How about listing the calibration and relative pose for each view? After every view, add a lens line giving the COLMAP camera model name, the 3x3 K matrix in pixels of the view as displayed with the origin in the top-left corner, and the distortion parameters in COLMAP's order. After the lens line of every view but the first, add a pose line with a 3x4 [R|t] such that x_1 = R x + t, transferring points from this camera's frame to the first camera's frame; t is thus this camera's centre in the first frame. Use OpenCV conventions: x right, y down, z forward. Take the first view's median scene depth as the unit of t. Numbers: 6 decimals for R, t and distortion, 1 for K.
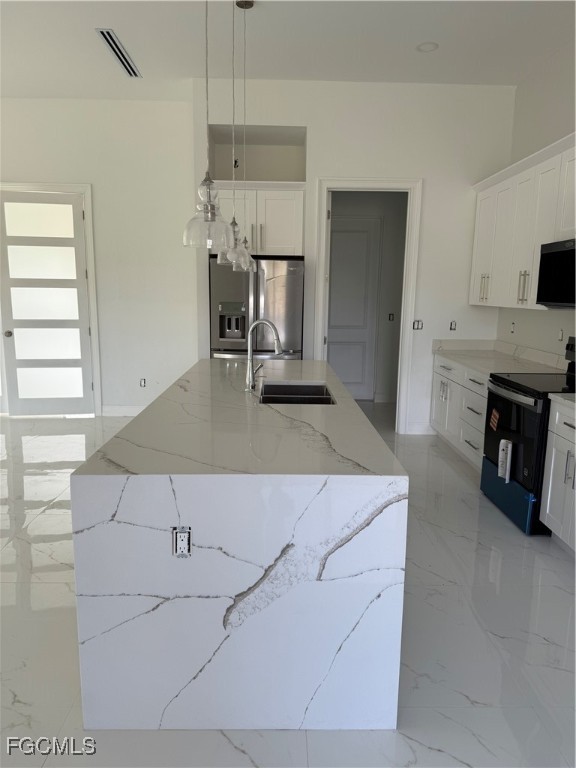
lens RADIAL K [[539.3, 0, 288.4], [0, 539.3, 386.0], [0, 0, 1]] dist [0.088003, -0.120621]
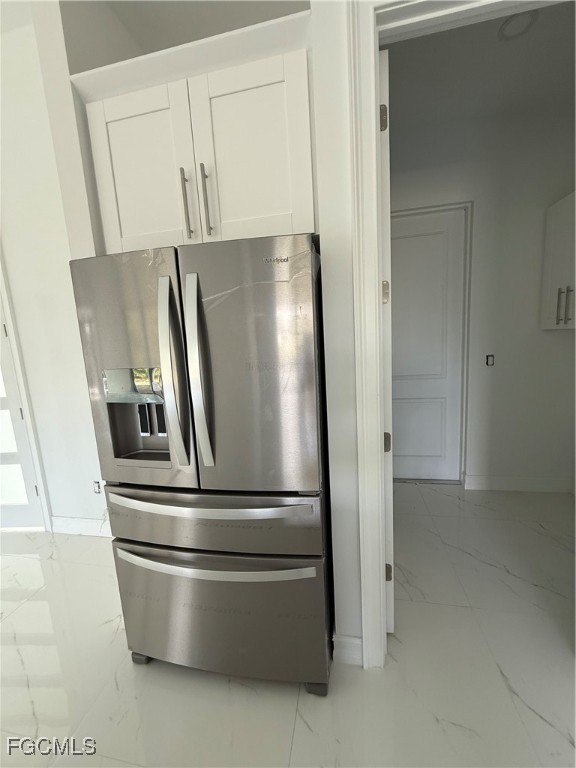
lens RADIAL K [[306.7, 0, 287.5], [0, 306.7, 382.6], [0, 0, 1]] dist [-0.000581, -0.000010]
pose [[0.973129, -0.037726, -0.227148, 0.052015], [0.032695, 0.999131, -0.025870, -0.133592], [0.227926, 0.017748, 0.973517, 0.797156]]
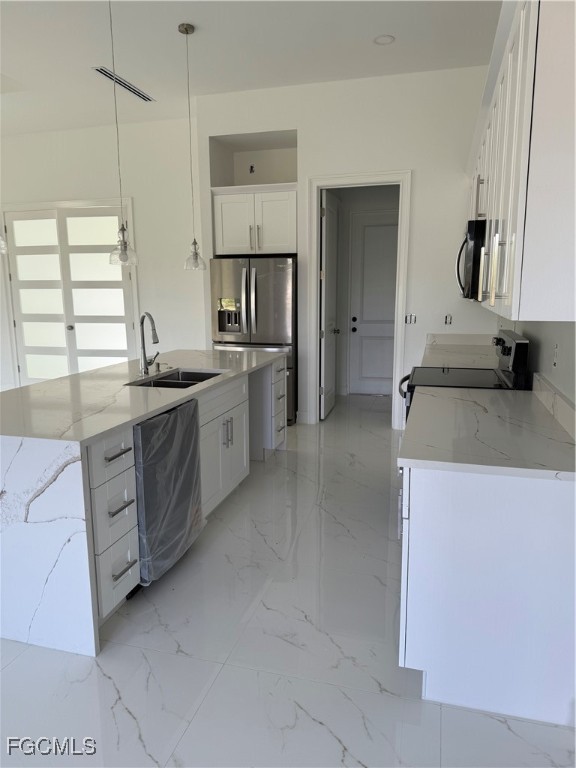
lens RADIAL K [[539.3, 0, 288.4], [0, 539.3, 386.0], [0, 0, 1]] dist [0.088003, -0.120621]
pose [[0.956939, 0.032668, -0.288445, 0.323080], [-0.030820, 0.999465, 0.010945, 0.005073], [0.288649, -0.001584, 0.957434, -0.006101]]
